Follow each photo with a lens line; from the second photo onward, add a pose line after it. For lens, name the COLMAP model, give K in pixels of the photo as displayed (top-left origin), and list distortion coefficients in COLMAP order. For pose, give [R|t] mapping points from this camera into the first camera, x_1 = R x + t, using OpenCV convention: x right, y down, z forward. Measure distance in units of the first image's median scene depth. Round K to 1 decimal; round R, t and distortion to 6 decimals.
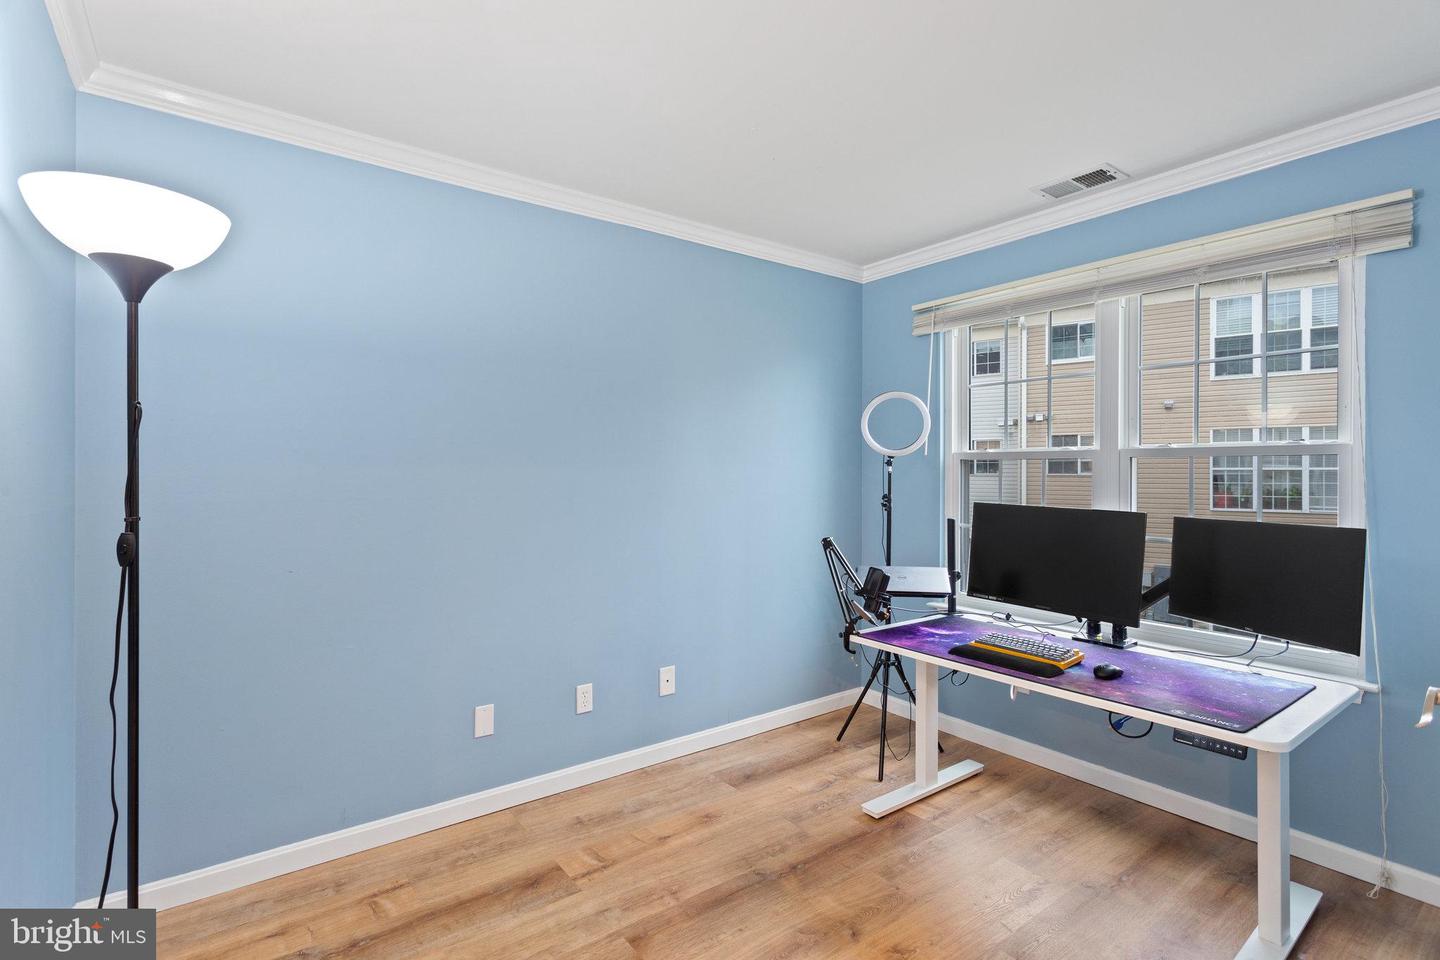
lens RADIAL K [[702.7, 0, 745.5], [0, 702.7, 473.2], [0, 0, 1]] dist [-0.000177, -0.000009]
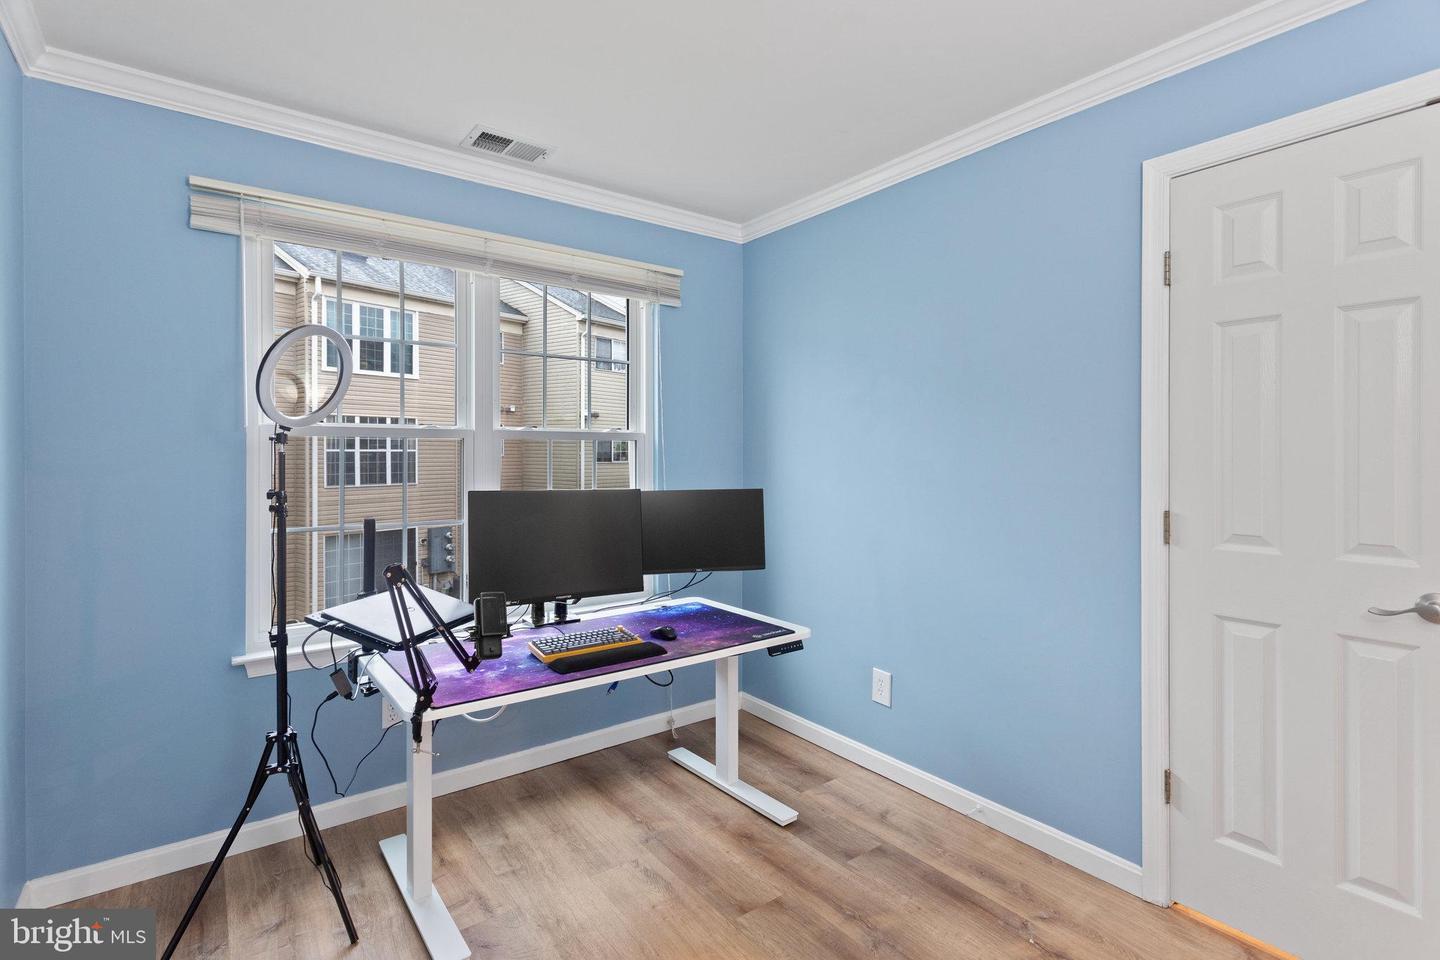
lens RADIAL K [[686.9, 0, 719.4], [0, 686.9, 463.4], [0, 0, 1]] dist [0.002261, 0.001696]
pose [[0.014329, -0.013746, 0.999803, -0.451285], [0.000899, 0.999905, 0.013735, -0.001124], [-0.999897, 0.000702, 0.014340, 0.713960]]
